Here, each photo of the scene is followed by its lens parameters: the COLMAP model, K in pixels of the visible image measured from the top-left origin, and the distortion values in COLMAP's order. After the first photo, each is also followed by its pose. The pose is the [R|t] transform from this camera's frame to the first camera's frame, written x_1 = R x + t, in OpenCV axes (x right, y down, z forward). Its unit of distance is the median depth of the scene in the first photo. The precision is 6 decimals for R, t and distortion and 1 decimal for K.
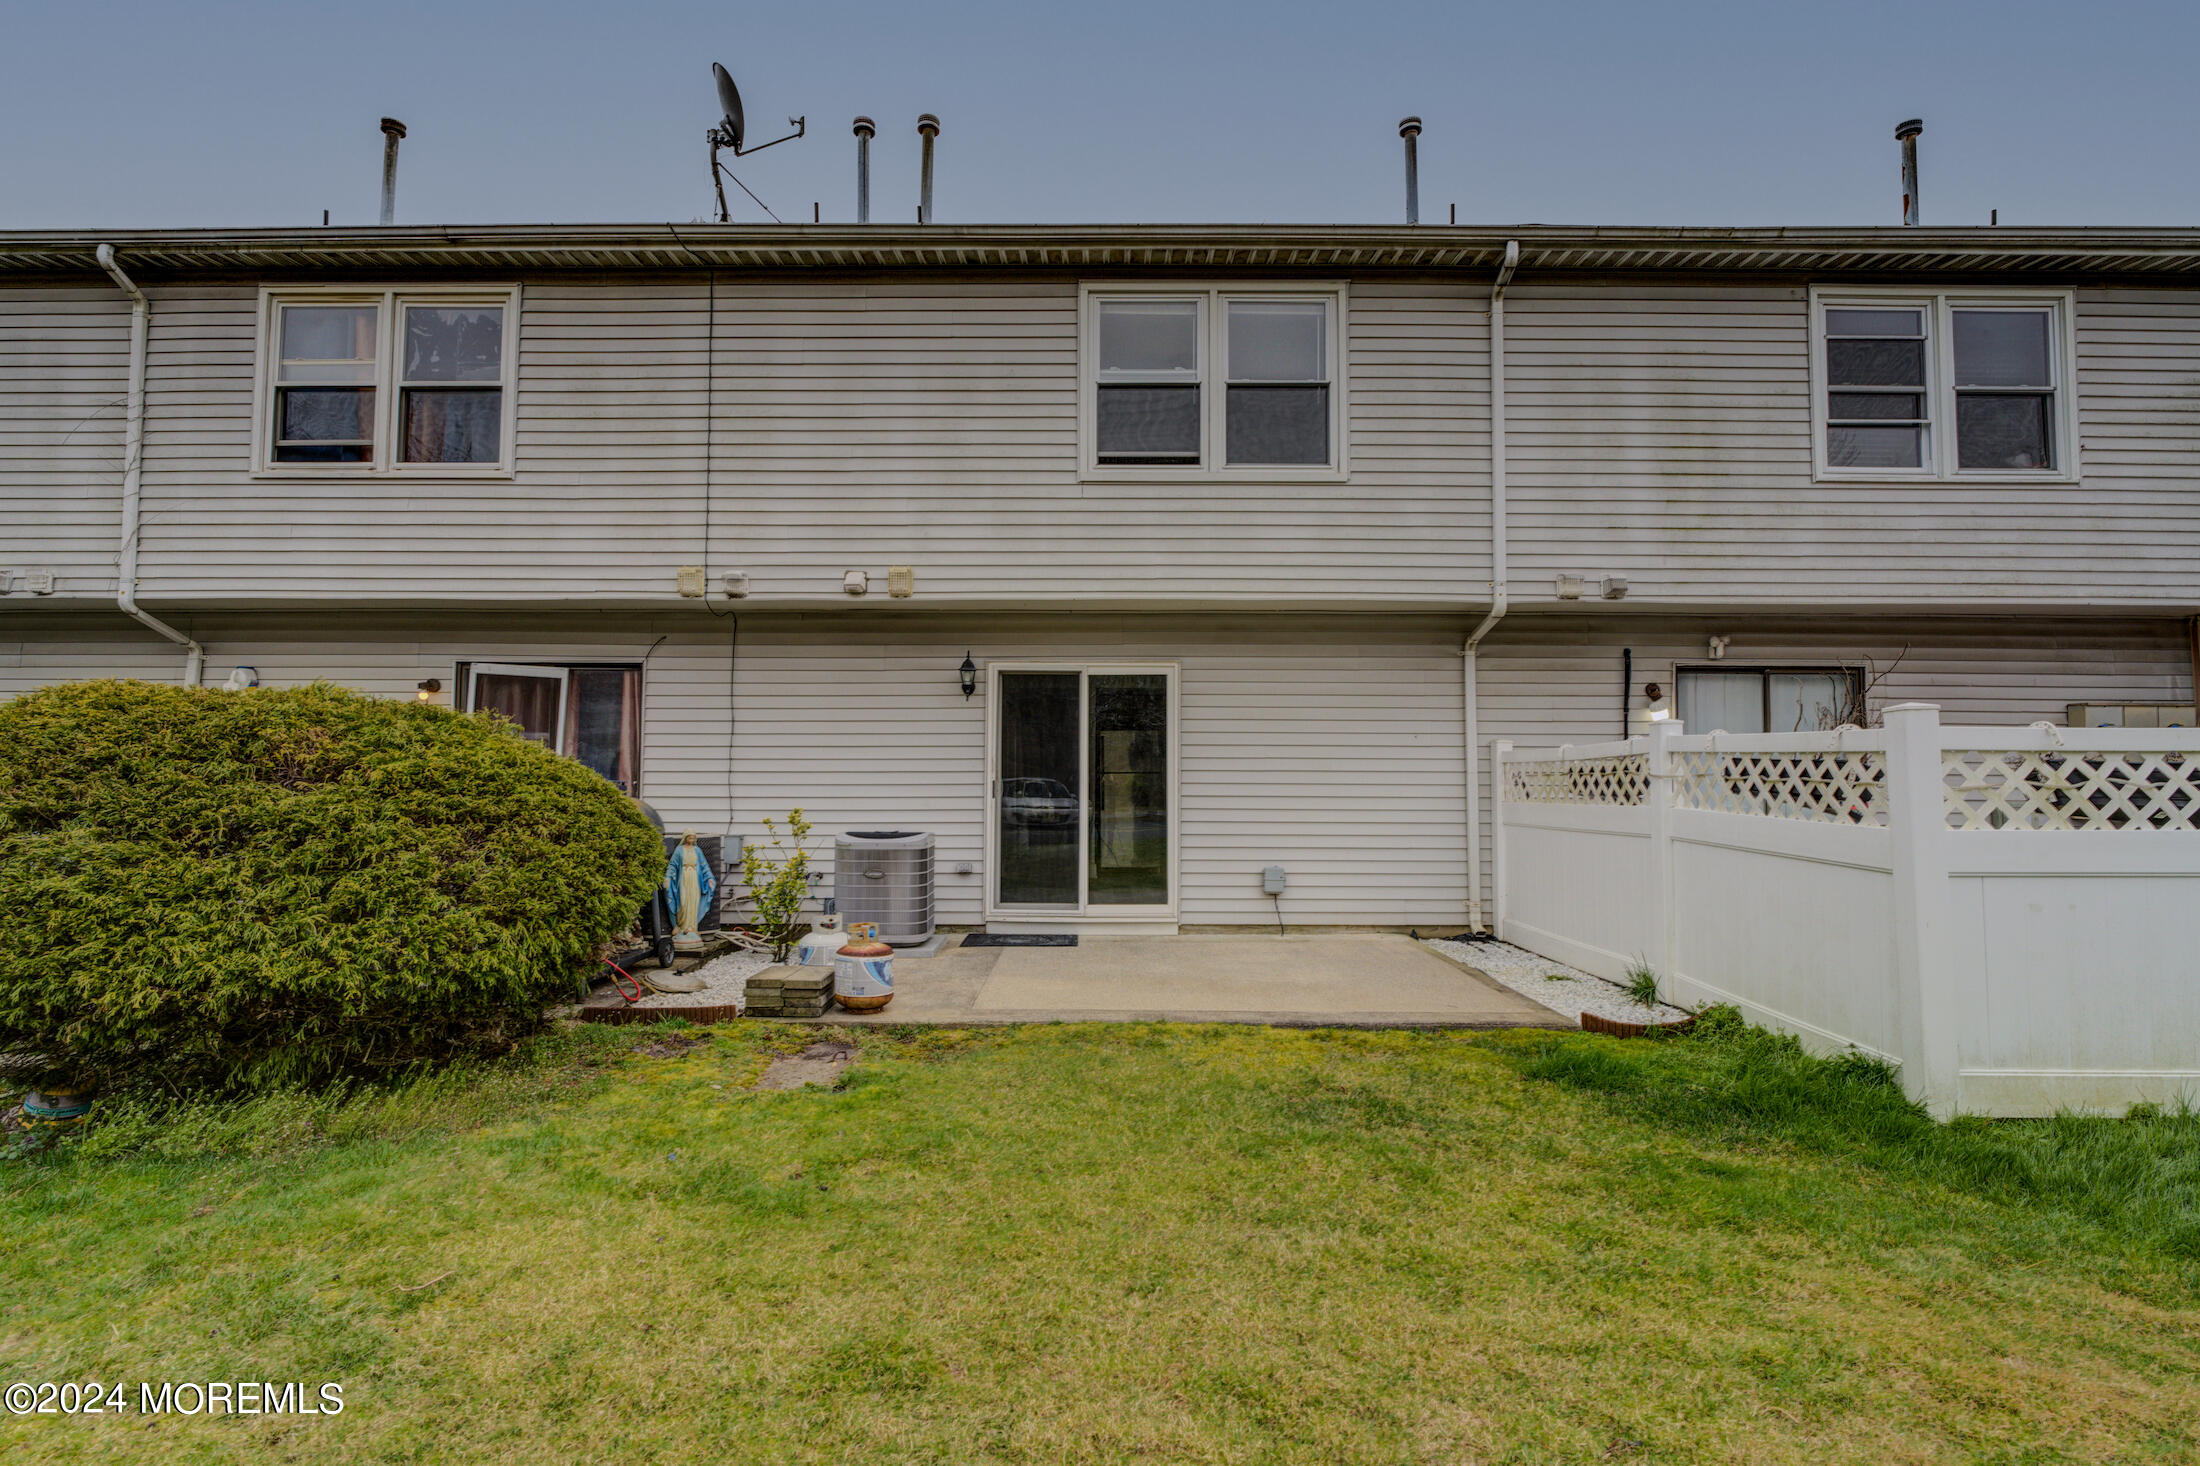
lens RADIAL K [[1183.7, 0, 1183.9], [0, 1183.7, 708.8], [0, 0, 1]] dist [-0.013826, -0.001125]
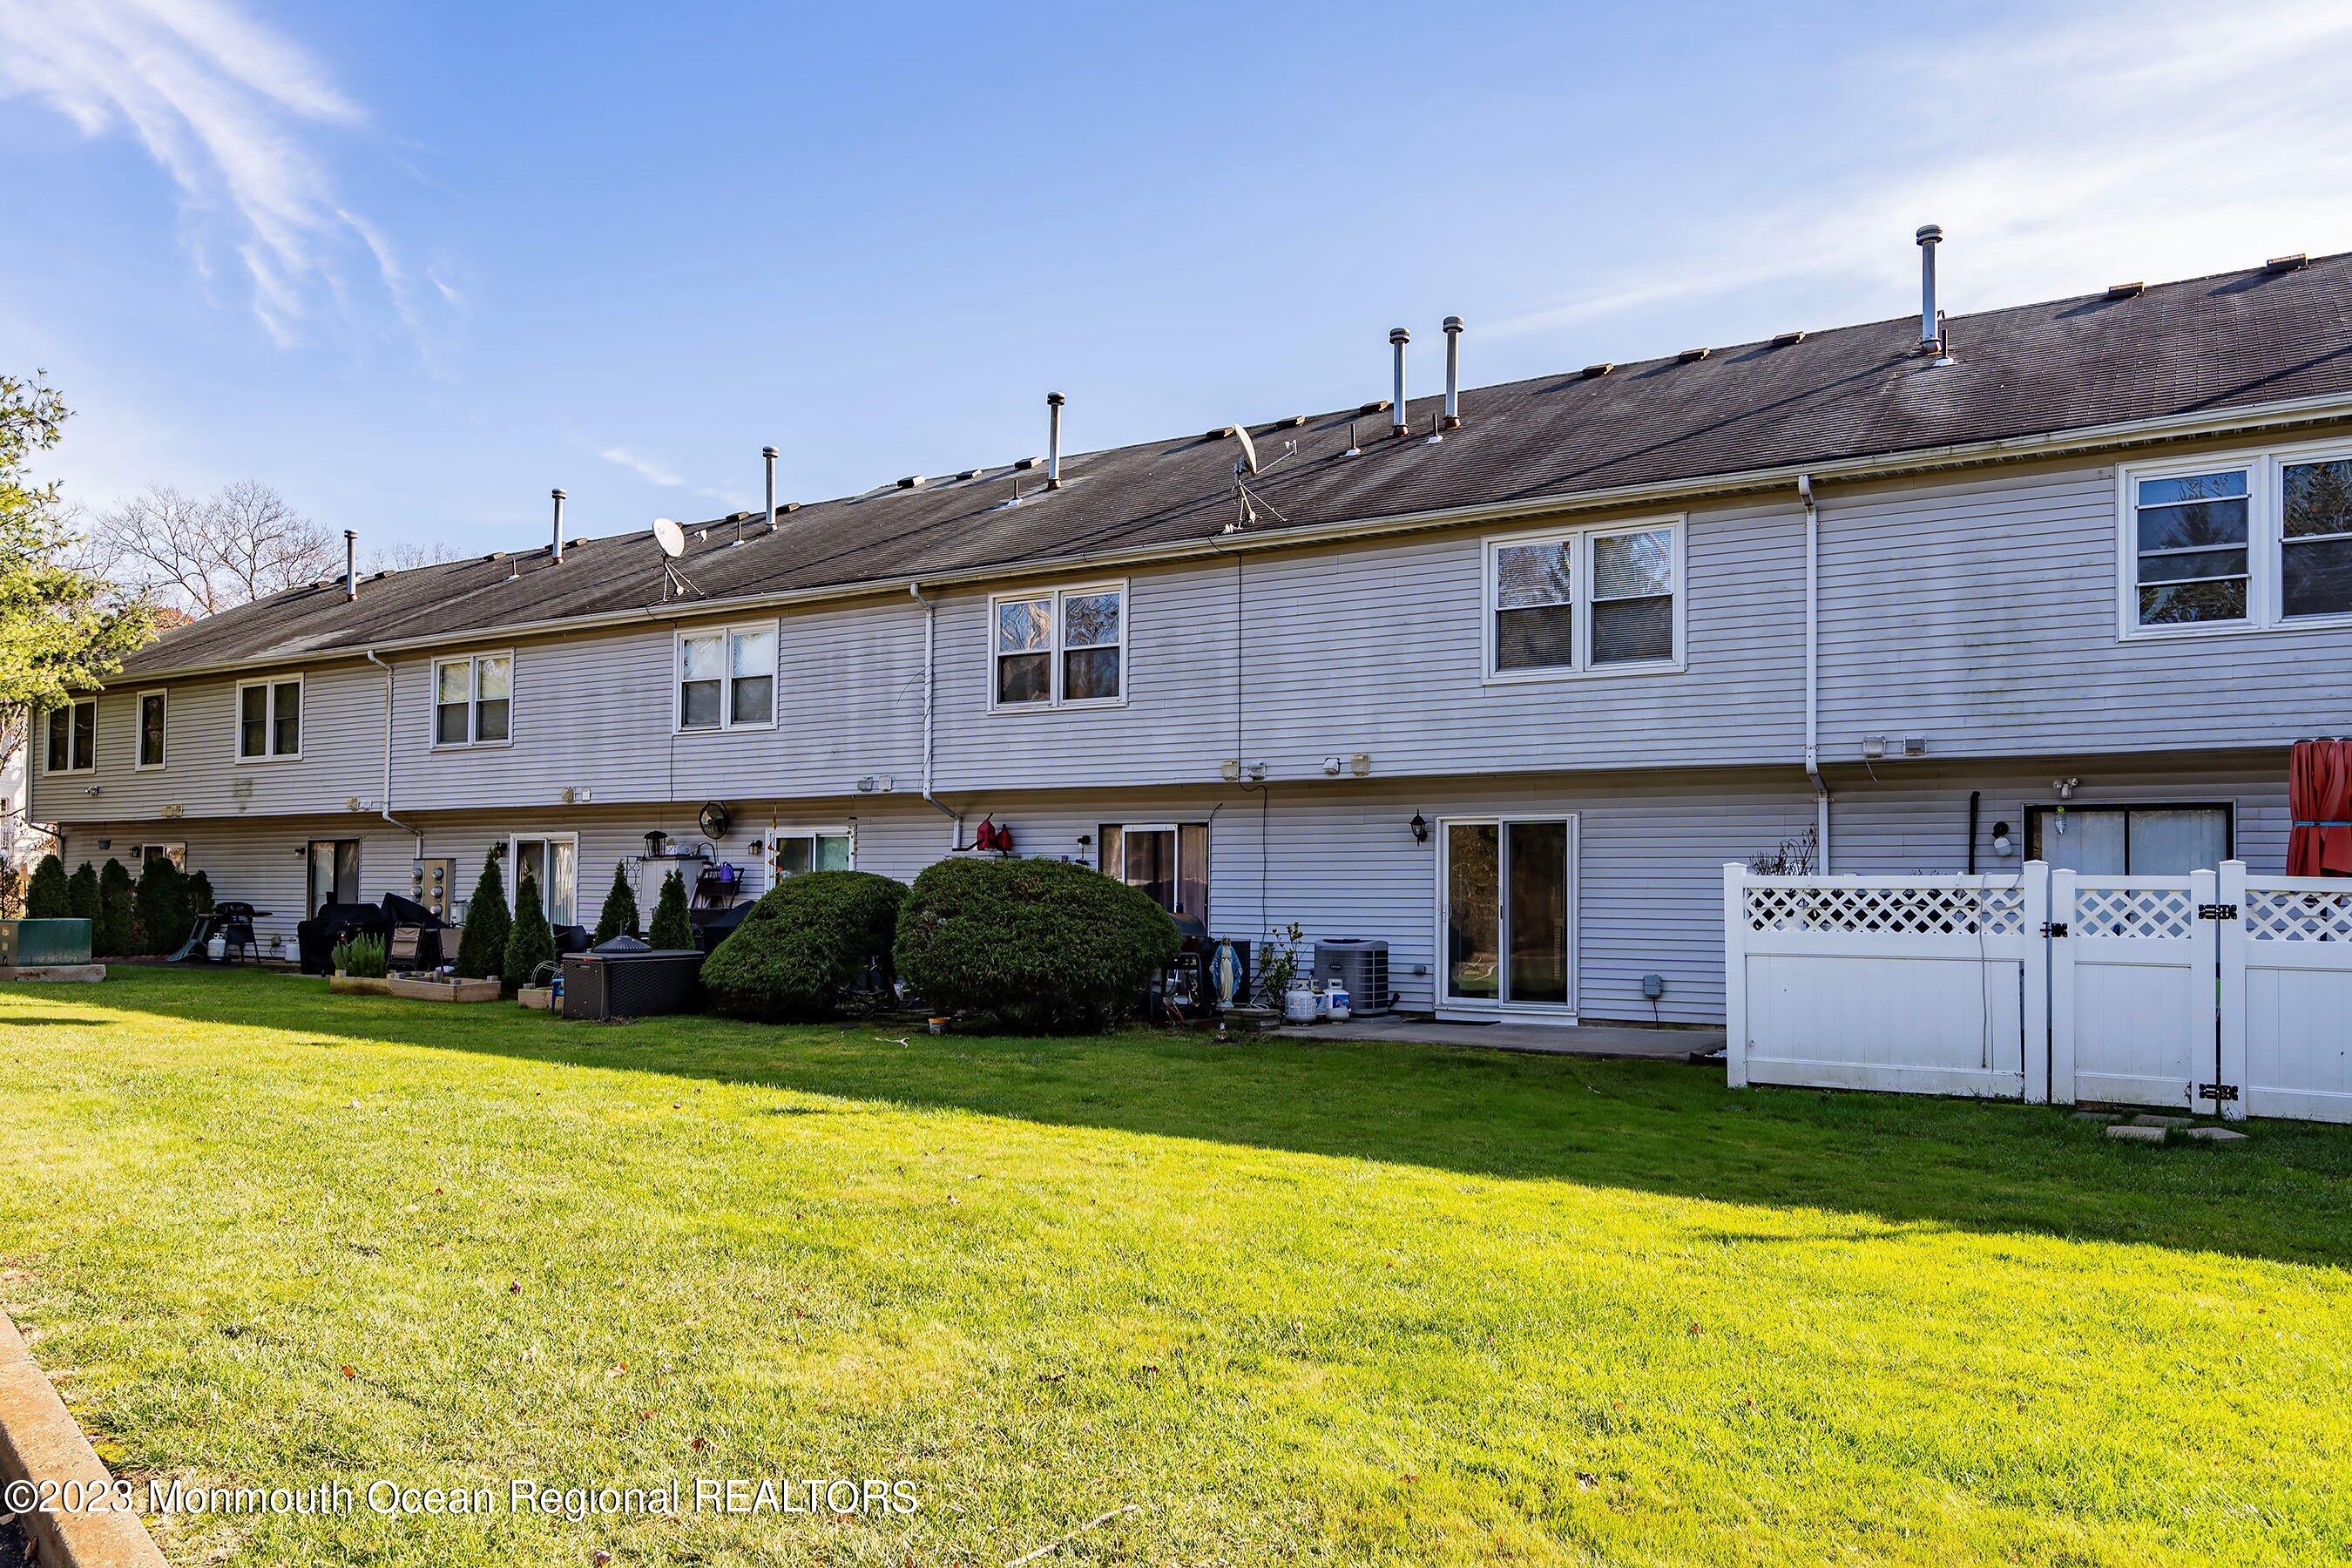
lens RADIAL K [[1483.7, 0, 1180.1], [0, 1483.7, 771.0], [0, 0, 1]] dist [-0.005108, 0.000448]
pose [[0.869569, -0.037416, -0.492391, 0.441324], [0.020914, 0.999021, -0.038980, -0.033579], [0.493368, 0.023598, 0.869501, -0.647630]]
